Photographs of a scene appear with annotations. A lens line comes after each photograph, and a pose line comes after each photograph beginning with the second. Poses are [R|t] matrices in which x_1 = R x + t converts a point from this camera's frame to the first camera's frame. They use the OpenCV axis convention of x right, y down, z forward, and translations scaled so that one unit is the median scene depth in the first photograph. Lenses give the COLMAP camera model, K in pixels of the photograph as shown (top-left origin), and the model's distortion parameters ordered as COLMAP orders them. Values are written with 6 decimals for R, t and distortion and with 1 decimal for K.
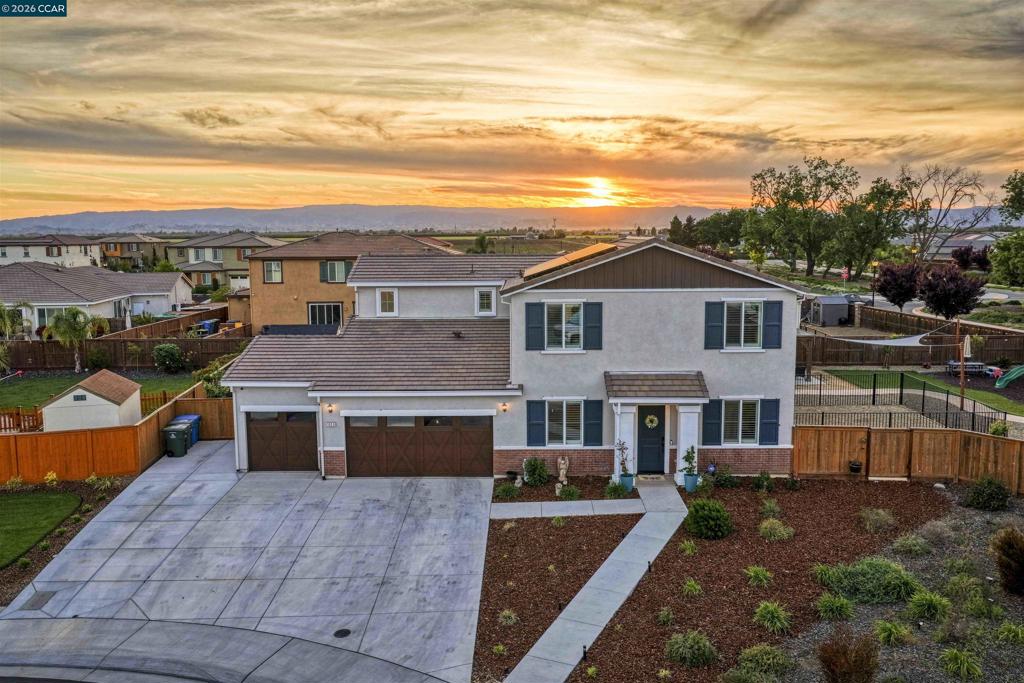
lens RADIAL K [[852.9, 0, 518.1], [0, 852.9, 339.8], [0, 0, 1]] dist [-0.013061, 0.041516]
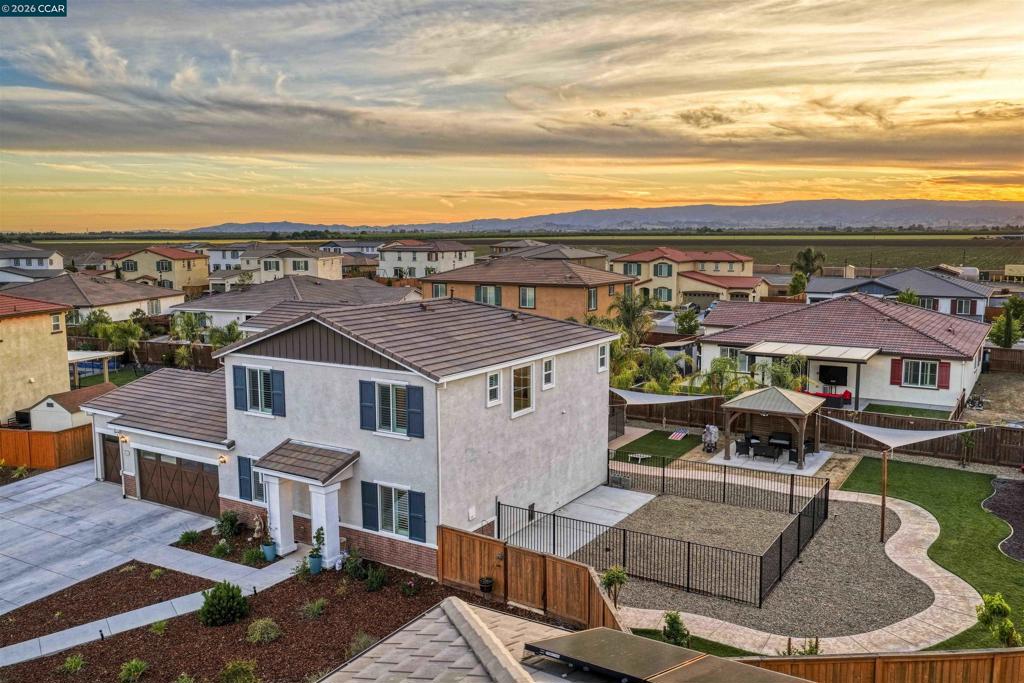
lens RADIAL K [[852.9, 0, 520.9], [0, 852.9, 349.0], [0, 0, 1]] dist [-0.013061, 0.041516]
pose [[0.854137, 0.075229, -0.514578, 0.847667], [-0.067282, 0.997151, 0.034100, -0.121851], [0.515677, 0.005496, 0.856765, 0.269628]]
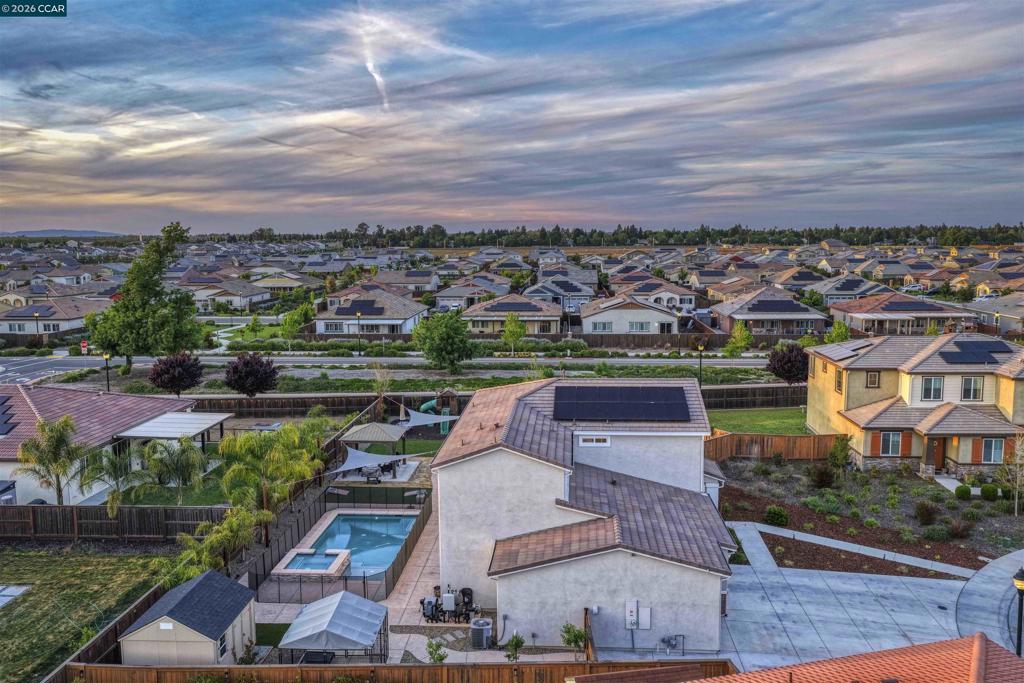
lens RADIAL K [[852.9, 0, 530.6], [0, 852.9, 316.0], [0, 0, 1]] dist [-0.013061, 0.041516]
pose [[0.045292, -0.090204, 0.994893, -1.430410], [0.130087, 0.987967, 0.083654, -0.403331], [-0.990468, 0.125634, 0.056481, 1.166200]]
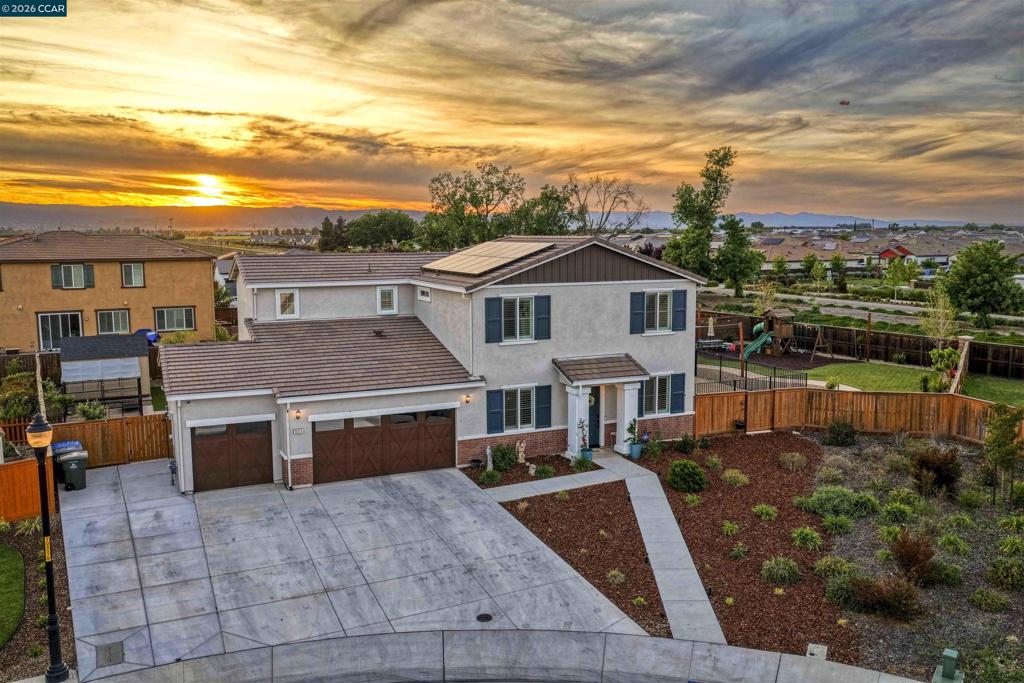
lens RADIAL K [[852.9, 0, 519.4], [0, 852.9, 337.2], [0, 0, 1]] dist [-0.013061, 0.041516]
pose [[0.904460, -0.049197, 0.423712, -0.395915], [0.051005, 0.998673, 0.007079, -0.000313], [-0.423498, 0.015209, 0.905769, 0.027119]]
